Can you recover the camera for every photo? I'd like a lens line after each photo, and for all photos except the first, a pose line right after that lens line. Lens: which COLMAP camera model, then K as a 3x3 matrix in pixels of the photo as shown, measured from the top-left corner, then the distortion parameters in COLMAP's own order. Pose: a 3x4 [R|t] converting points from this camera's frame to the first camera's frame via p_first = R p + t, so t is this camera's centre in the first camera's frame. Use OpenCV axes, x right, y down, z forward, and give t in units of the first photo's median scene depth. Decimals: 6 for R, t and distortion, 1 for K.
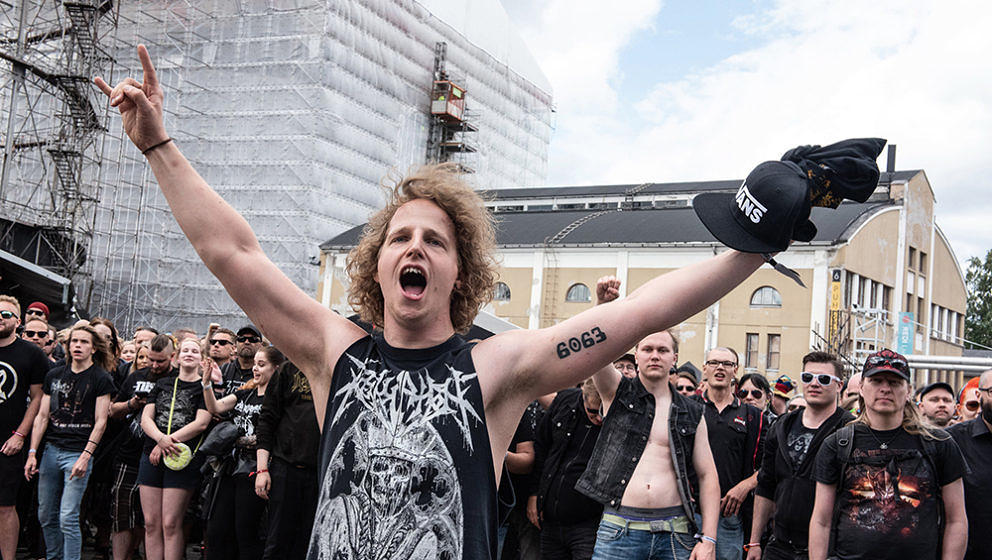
lens RADIAL K [[1172.5, 0, 496.0], [0, 1172.5, 280.0], [0, 0, 1]] dist [0.095495, -0.002409]
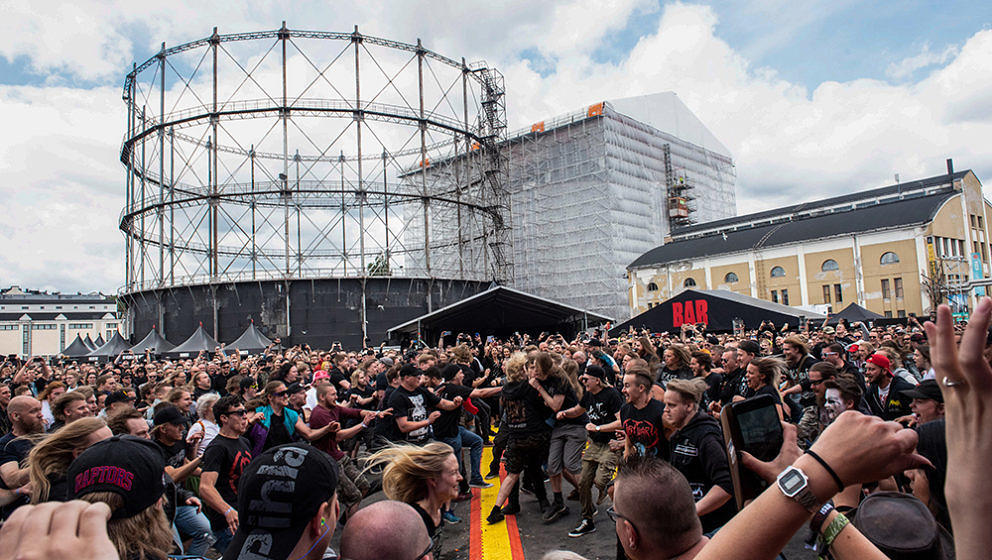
lens RADIAL K [[684.1, 0, 496.0], [0, 684.1, 280.0], [0, 0, 1]] dist [-0.045606, -0.001073]
pose [[0.944931, -0.159312, -0.285875, -0.039577], [0.160112, 0.986881, -0.020733, -0.022127], [0.285427, -0.026181, 0.958043, -0.124854]]
